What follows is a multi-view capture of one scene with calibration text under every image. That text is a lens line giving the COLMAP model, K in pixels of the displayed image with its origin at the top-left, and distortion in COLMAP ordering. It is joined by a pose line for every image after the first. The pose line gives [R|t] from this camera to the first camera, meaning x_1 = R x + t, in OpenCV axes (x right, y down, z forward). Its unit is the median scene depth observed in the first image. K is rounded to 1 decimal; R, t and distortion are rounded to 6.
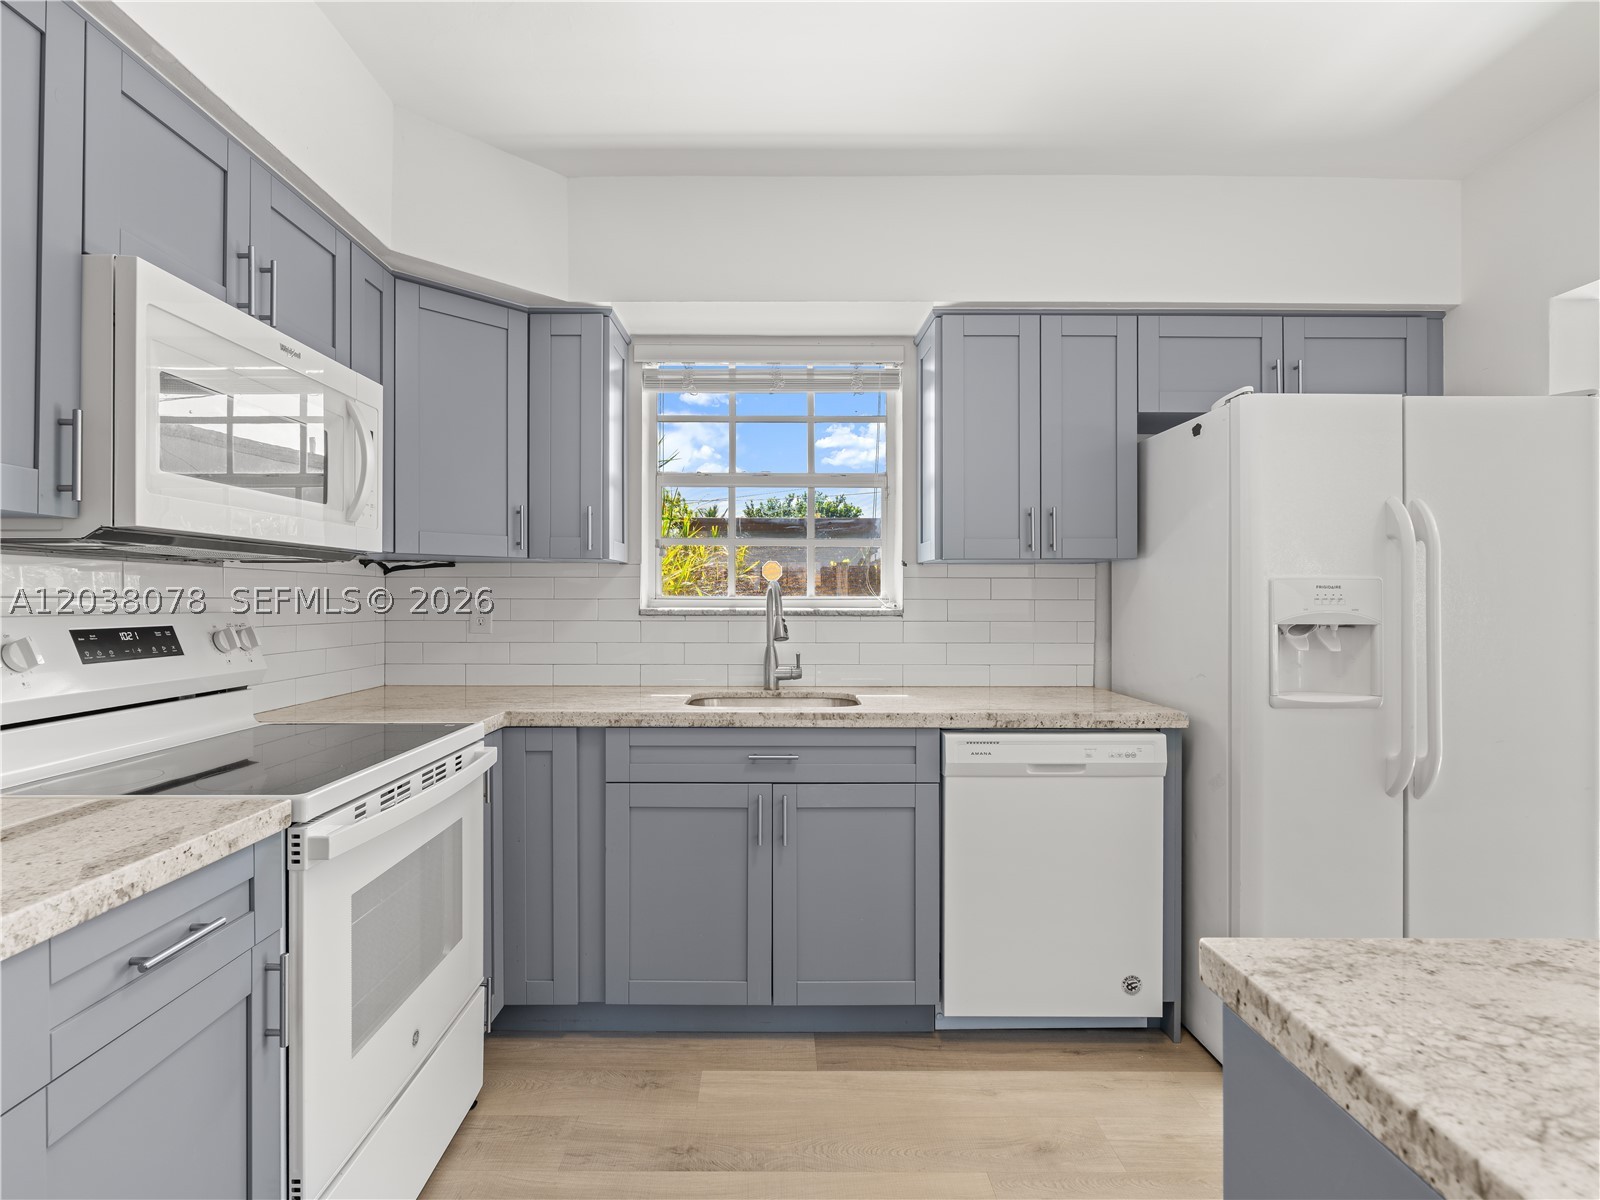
lens RADIAL K [[804.7, 0, 775.5], [0, 804.7, 592.7], [0, 0, 1]] dist [-0.003375, -0.000554]
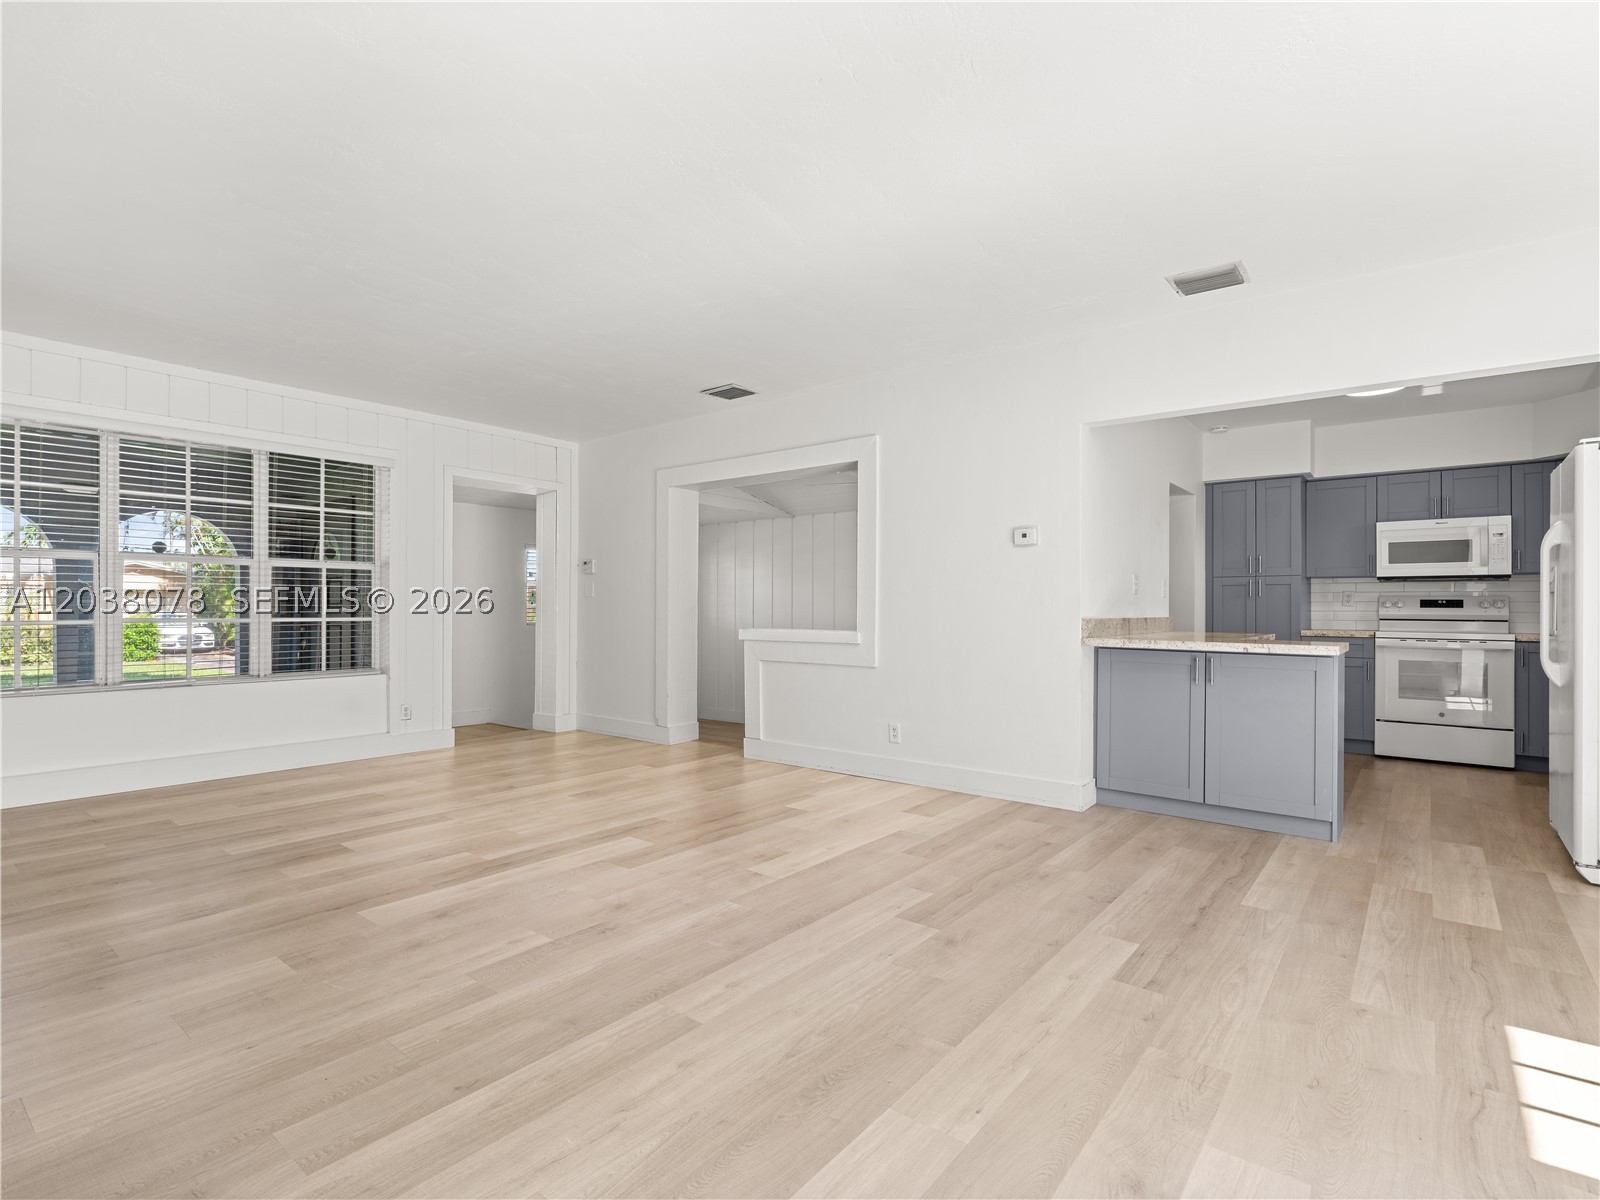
lens RADIAL K [[792.9, 0, 784.5], [0, 792.9, 601.5], [0, 0, 1]] dist [-0.003287, -0.000388]
pose [[-0.632868, -0.012872, -0.774153, 2.999512], [-0.003664, 0.999900, -0.013630, 0.085173], [0.774251, -0.005790, -0.632852, 0.712075]]
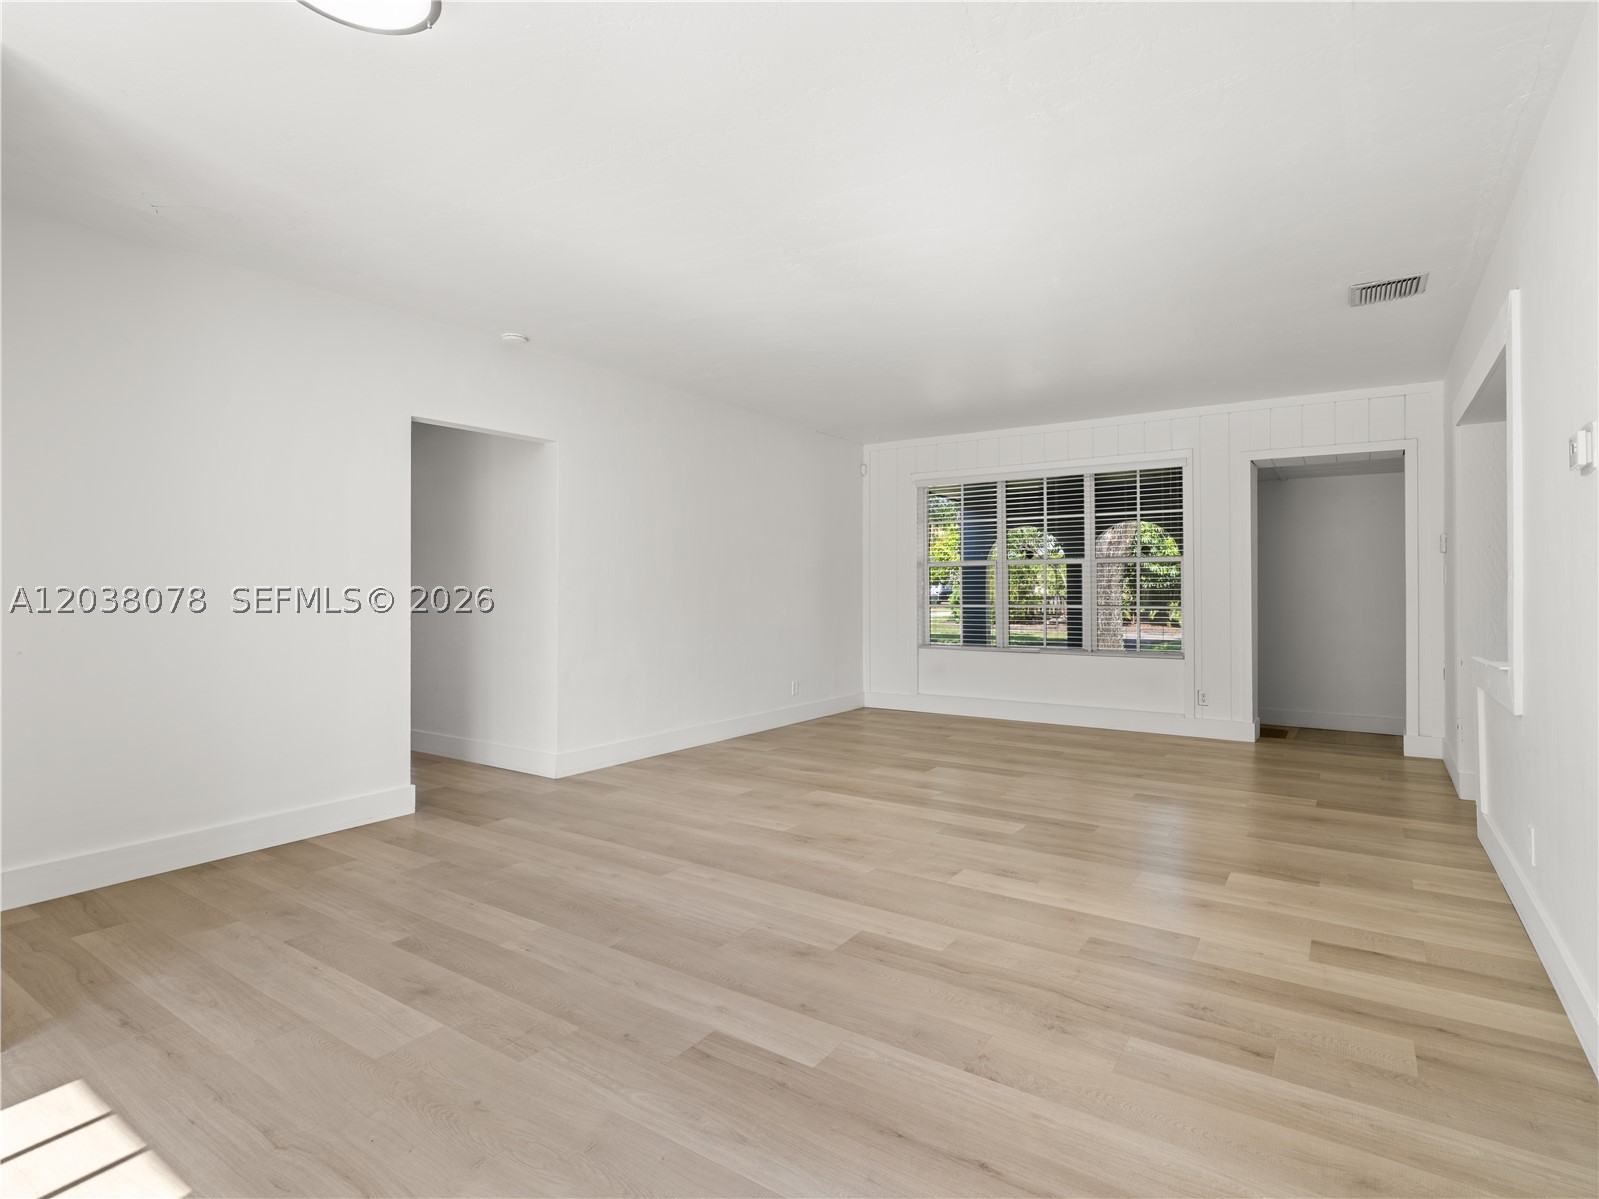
lens RADIAL K [[802.4, 0, 840.2], [0, 802.4, 587.8], [0, 0, 1]] dist [-0.006045, -0.001100]
pose [[-0.839993, 0.000640, 0.542597, 1.252402], [-0.002450, 0.999985, -0.004971, 0.050275], [-0.542592, -0.005505, -0.839979, 1.102060]]
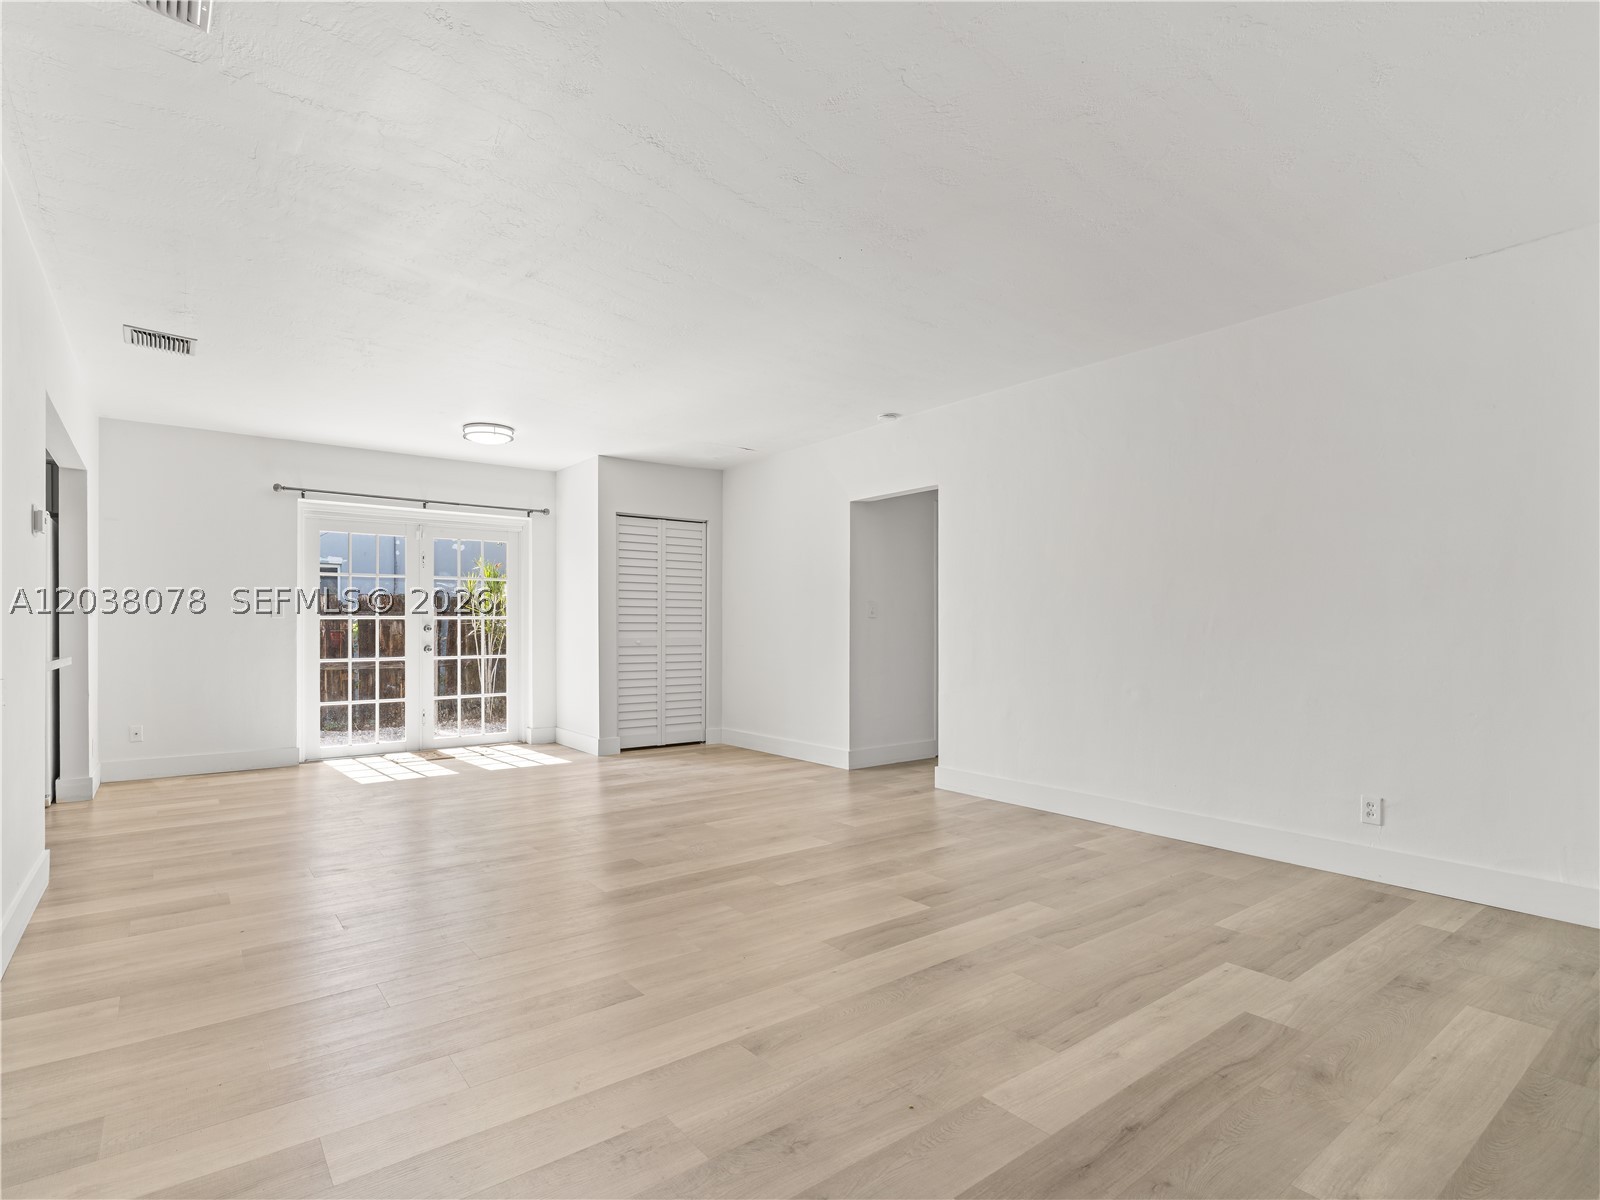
lens RADIAL K [[808.1, 0, 768.8], [0, 808.1, 630.6], [0, 0, 1]] dist [-0.005051, 0.000316]
pose [[0.802109, -0.003583, 0.597167, 1.222754], [-0.000803, 0.999975, 0.007080, 0.071898], [-0.597177, -0.006159, 0.802086, -2.022601]]
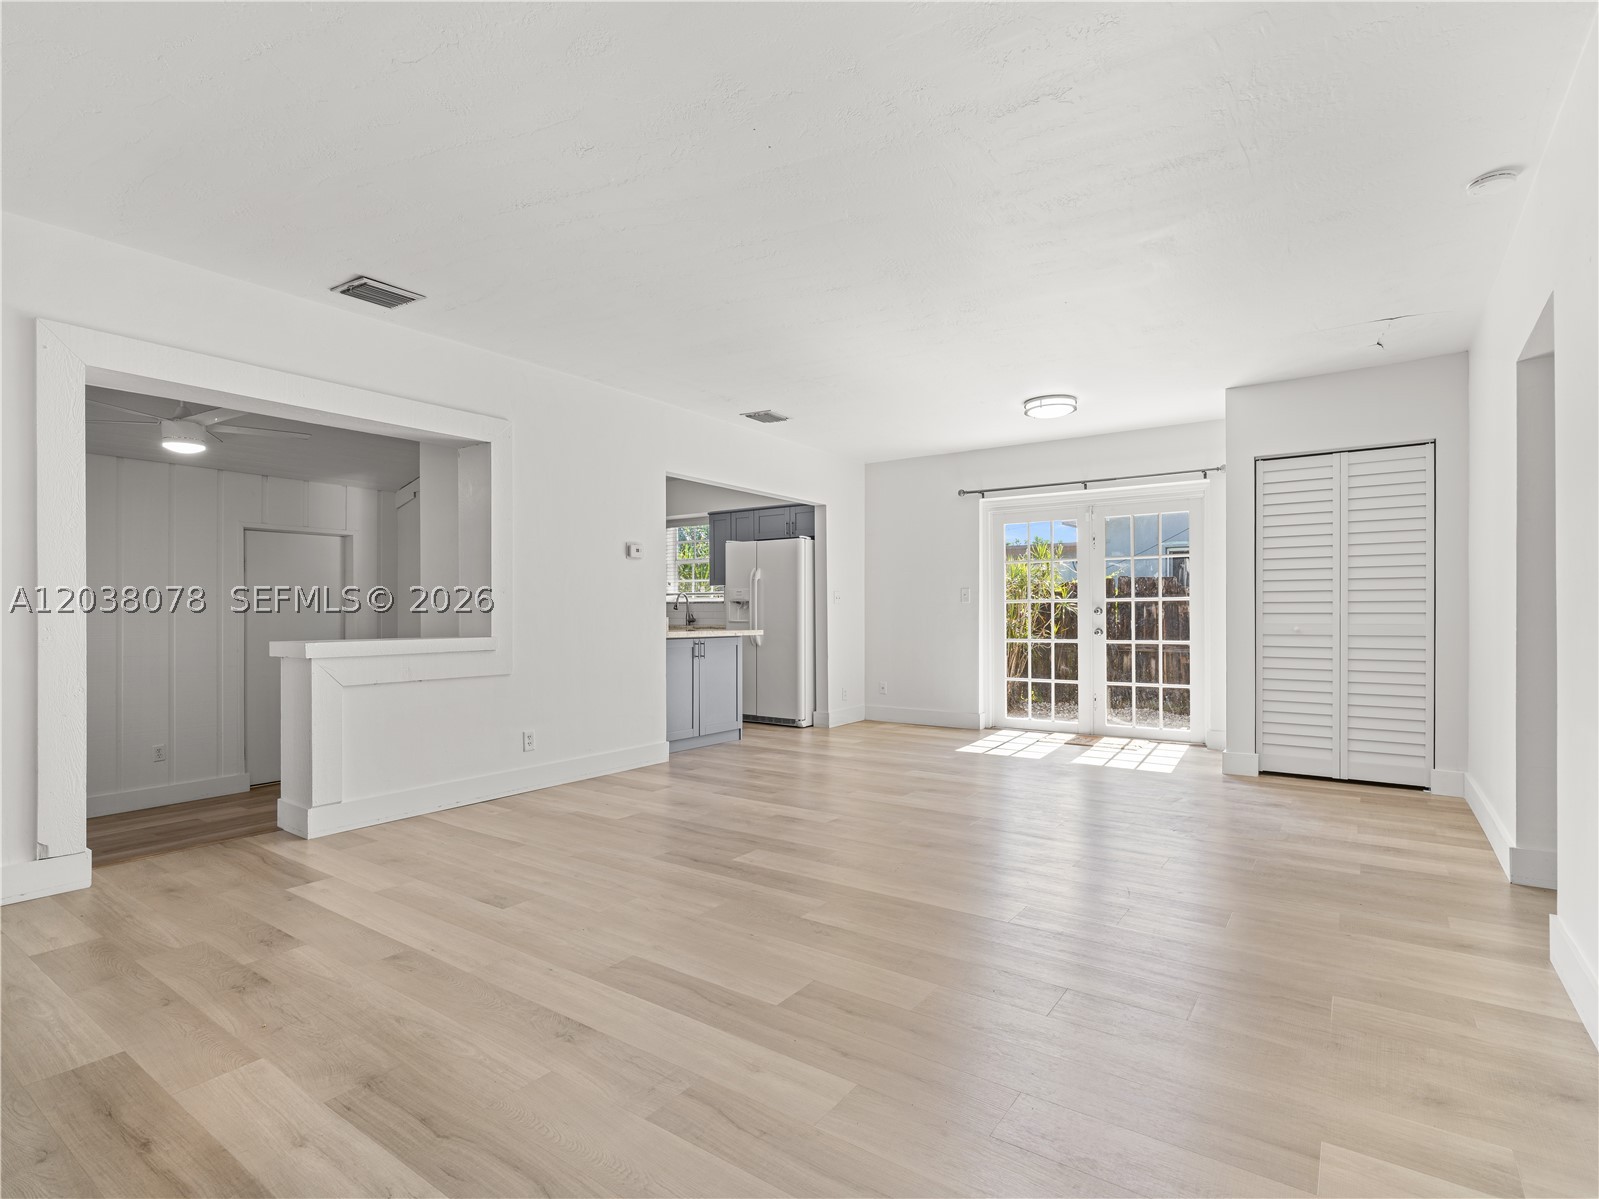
lens RADIAL K [[799.5, 0, 790.7], [0, 799.5, 611.6], [0, 0, 1]] dist [-0.001583, -0.000504]
pose [[0.811552, -0.004307, -0.584265, 2.898999], [0.006178, 0.999980, 0.001210, 0.078581], [0.584248, -0.004592, 0.811562, -1.848882]]
